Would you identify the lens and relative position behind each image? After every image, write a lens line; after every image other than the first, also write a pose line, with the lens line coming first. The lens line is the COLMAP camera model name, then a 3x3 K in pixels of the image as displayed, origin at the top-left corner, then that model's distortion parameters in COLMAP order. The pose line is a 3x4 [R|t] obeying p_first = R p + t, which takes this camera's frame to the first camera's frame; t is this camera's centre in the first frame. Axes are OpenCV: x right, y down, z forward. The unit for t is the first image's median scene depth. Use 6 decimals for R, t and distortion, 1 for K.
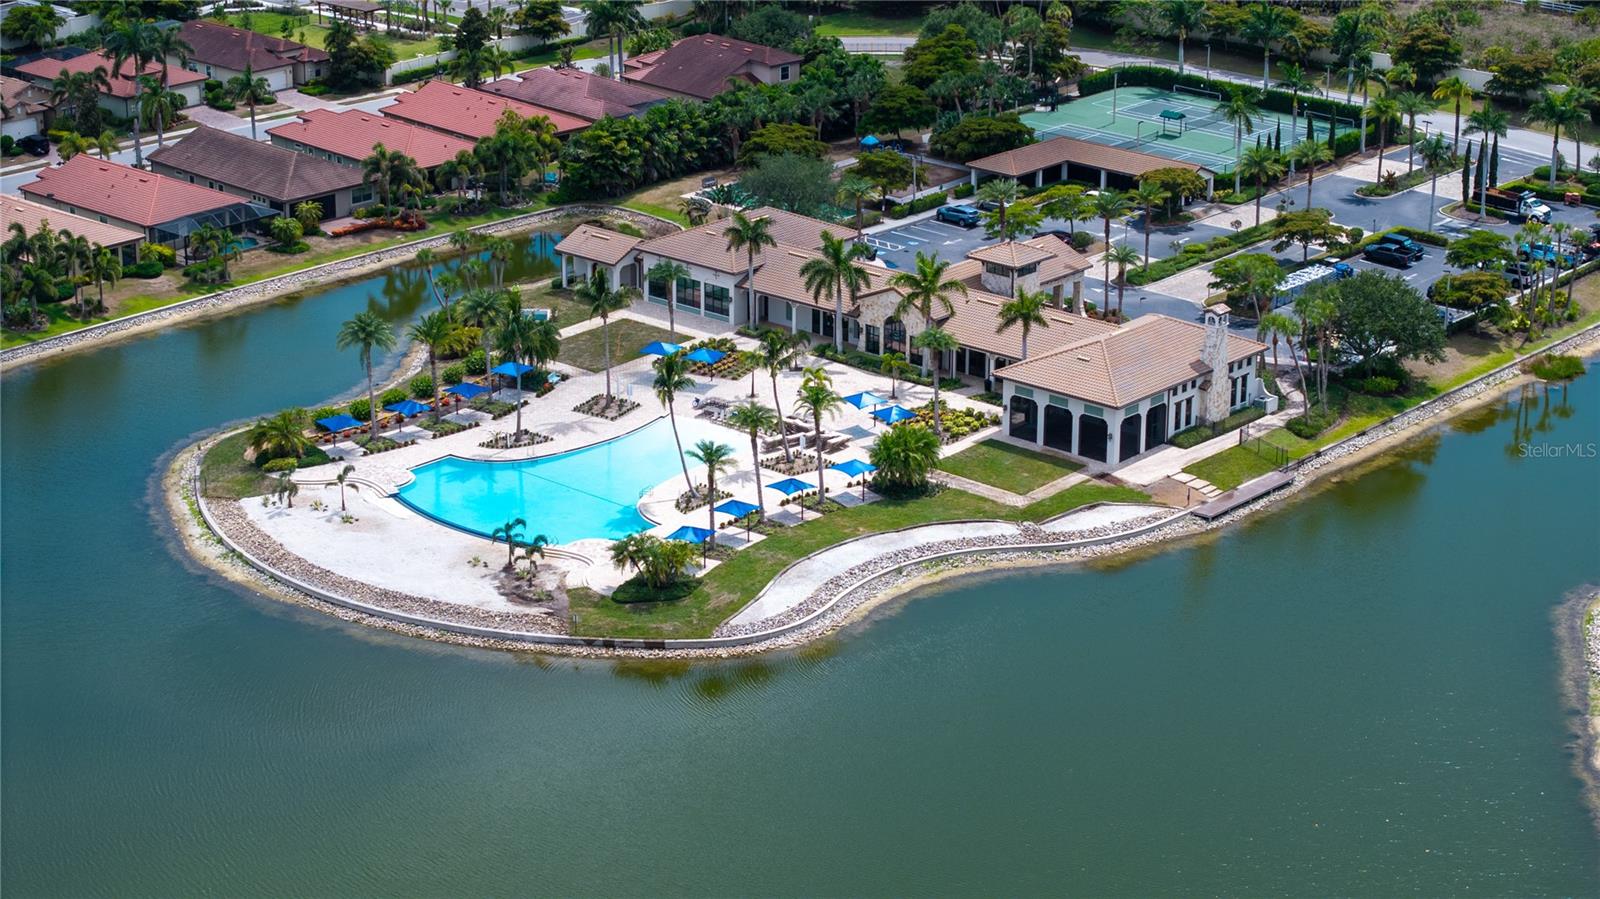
lens RADIAL K [[3230.6, 0, 800.0], [0, 3230.6, 449.5], [0, 0, 1]] dist [-0.206616, 0.777027]
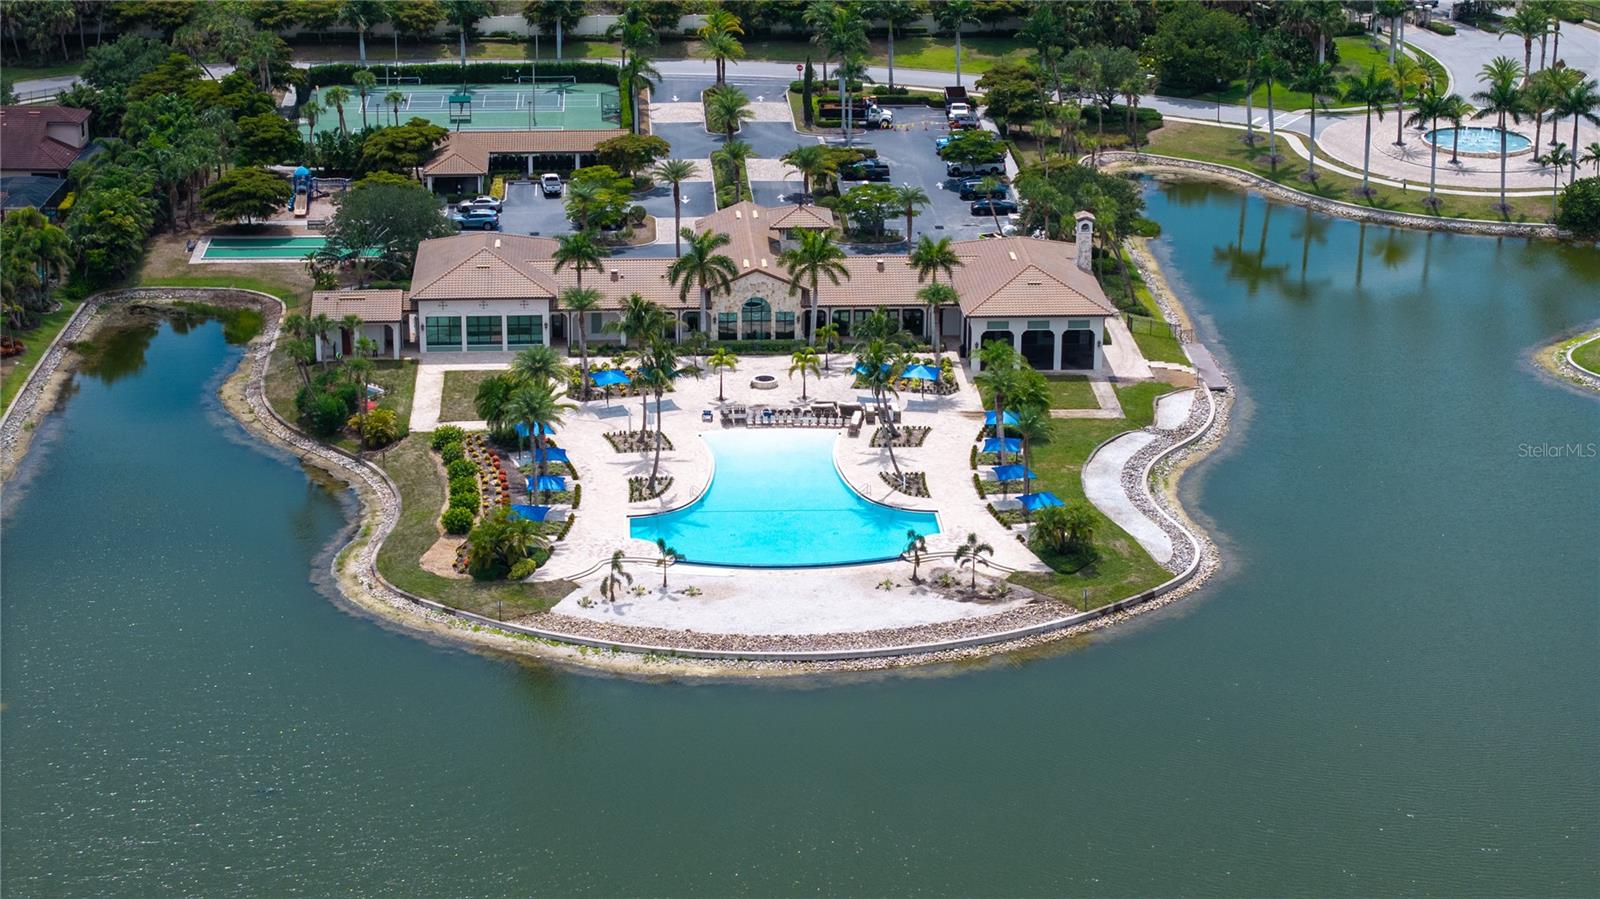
lens RADIAL K [[3259.5, 0, 800.0], [0, 3259.5, 449.5], [0, 0, 1]] dist [-0.201264, 0.761720]
pose [[0.705891, -0.236687, 0.667605, -0.742883], [0.235583, 0.967312, 0.093849, -0.100002], [-0.667995, 0.091029, 0.738577, 0.280478]]
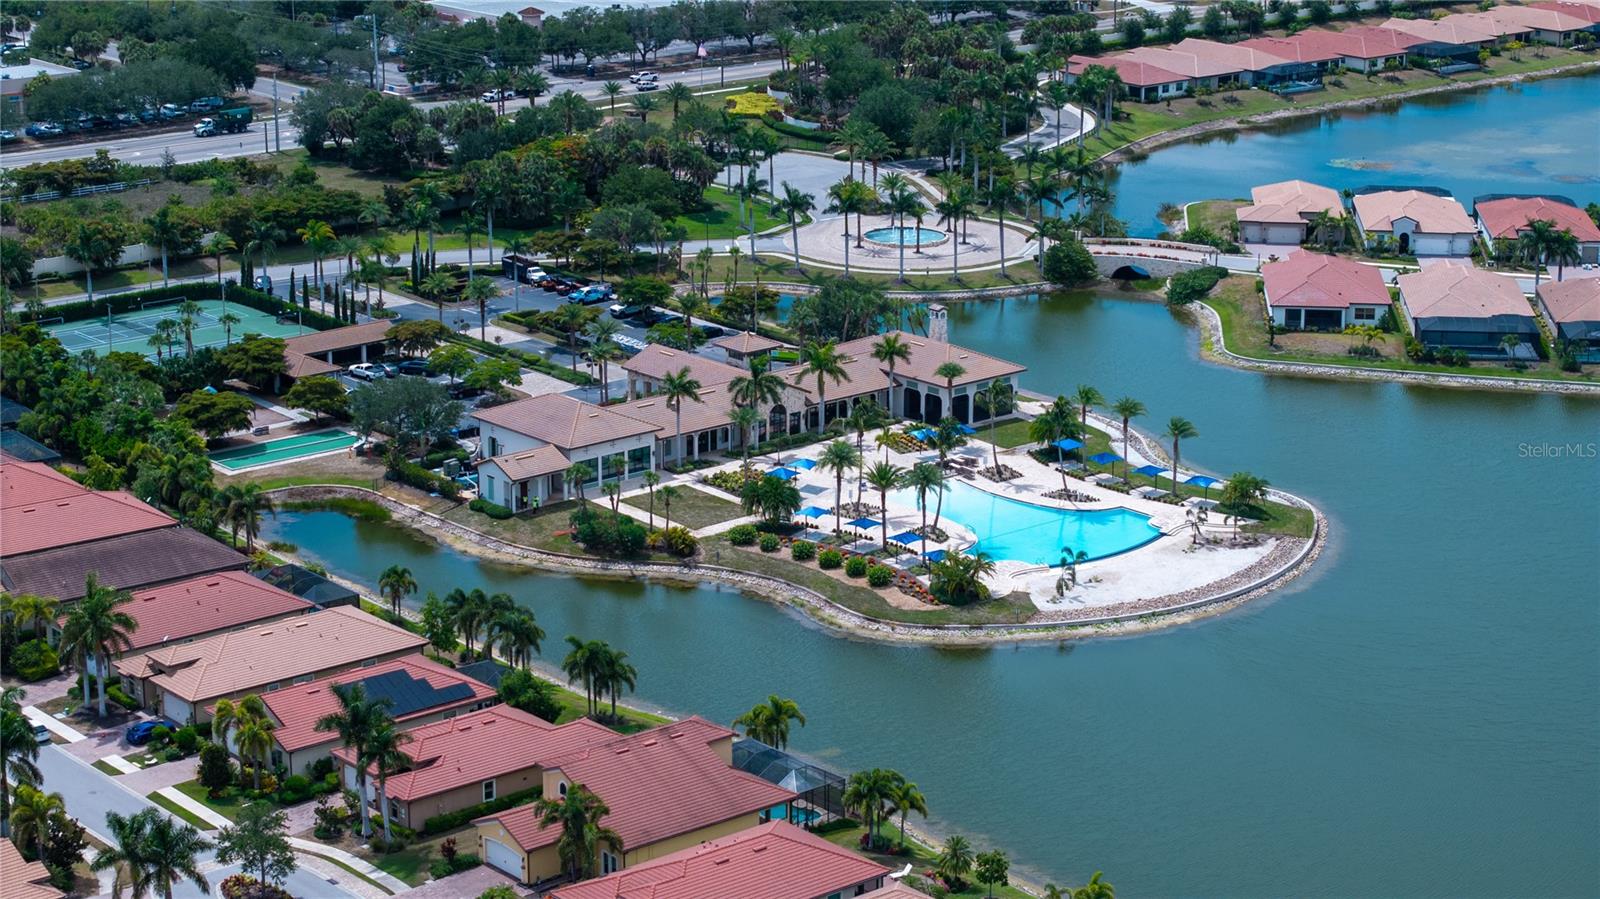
lens RADIAL K [[3259.5, 0, 800.0], [0, 3259.5, 449.5], [0, 0, 1]] dist [-0.201264, 0.761720]
pose [[0.126824, -0.274303, 0.953244, -1.376451], [0.329234, 0.918165, 0.220406, -0.350037], [-0.935693, 0.285887, 0.206755, 0.834132]]
